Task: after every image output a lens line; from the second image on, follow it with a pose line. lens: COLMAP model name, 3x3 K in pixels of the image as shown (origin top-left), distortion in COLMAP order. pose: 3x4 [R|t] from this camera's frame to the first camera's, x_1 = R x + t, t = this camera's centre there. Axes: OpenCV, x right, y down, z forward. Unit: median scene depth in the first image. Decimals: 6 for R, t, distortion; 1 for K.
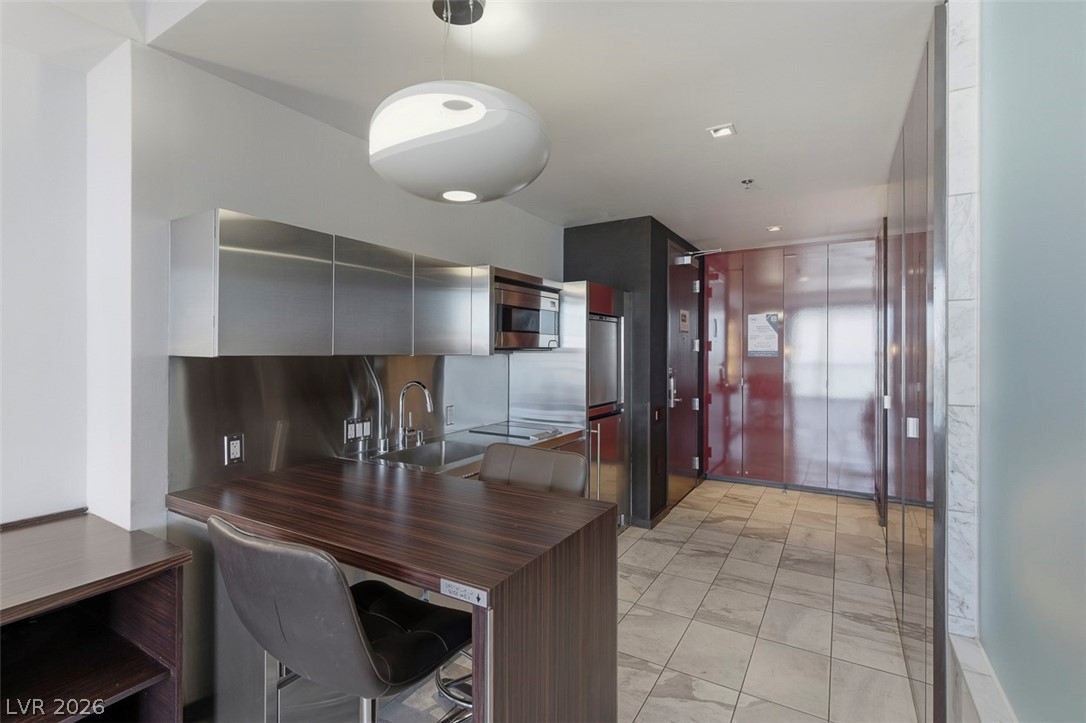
lens RADIAL K [[499.3, 0, 538.7], [0, 499.3, 351.0], [0, 0, 1]] dist [0.000579, -0.000090]
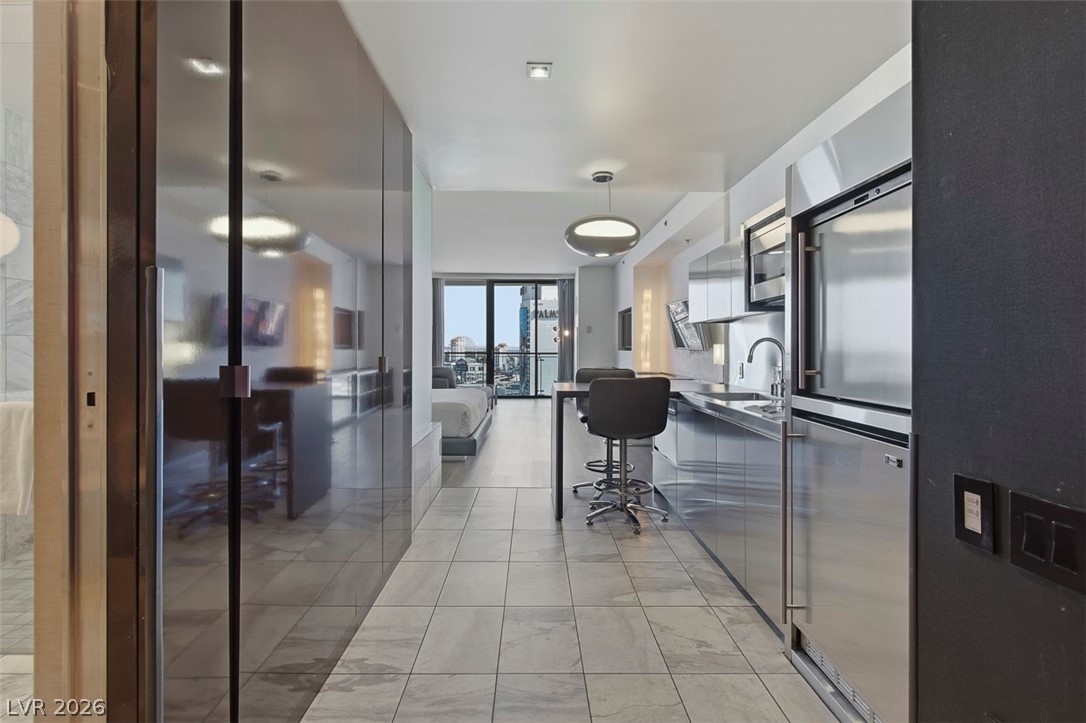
lens RADIAL K [[499.3, 0, 538.7], [0, 499.3, 351.0], [0, 0, 1]] dist [0.000579, -0.000090]
pose [[-0.847699, -0.001028, -0.530477, 0.674186], [-0.002787, 0.999993, 0.002516, 0.072648], [0.530471, 0.003611, -0.847695, 1.399451]]
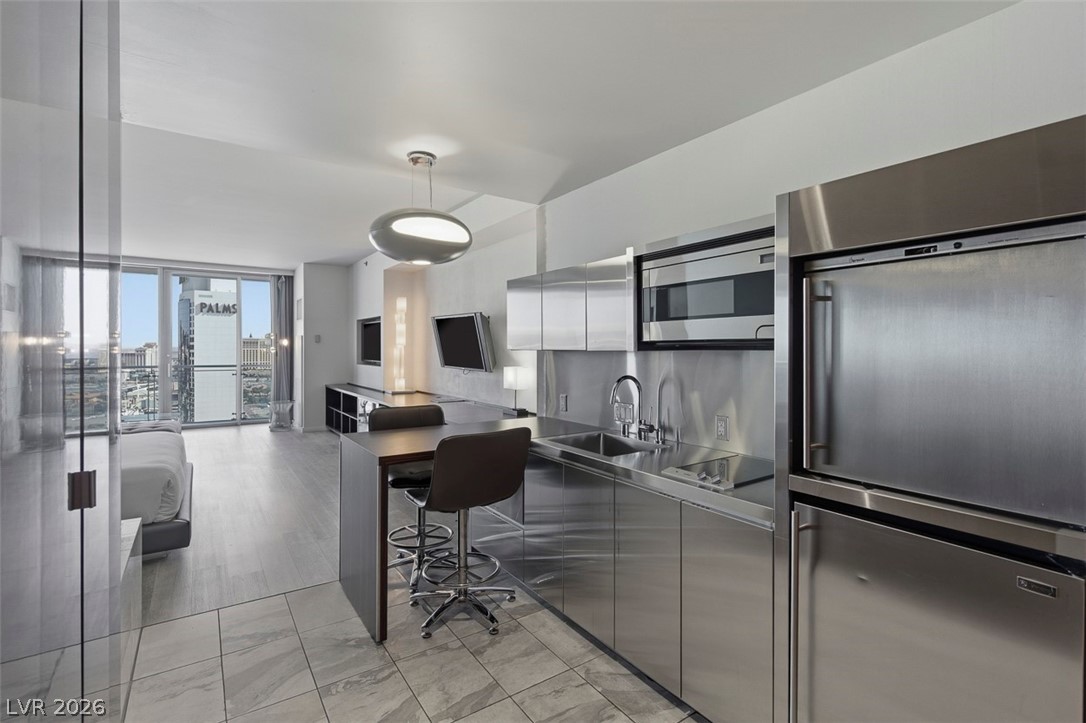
lens RADIAL K [[499.3, 0, 538.7], [0, 499.3, 351.0], [0, 0, 1]] dist [0.000579, -0.000090]
pose [[-0.414326, -0.000045, -0.910129, 0.646311], [0.000387, 1.000000, -0.000226, 0.006351], [0.910129, -0.000446, -0.414326, 1.038803]]
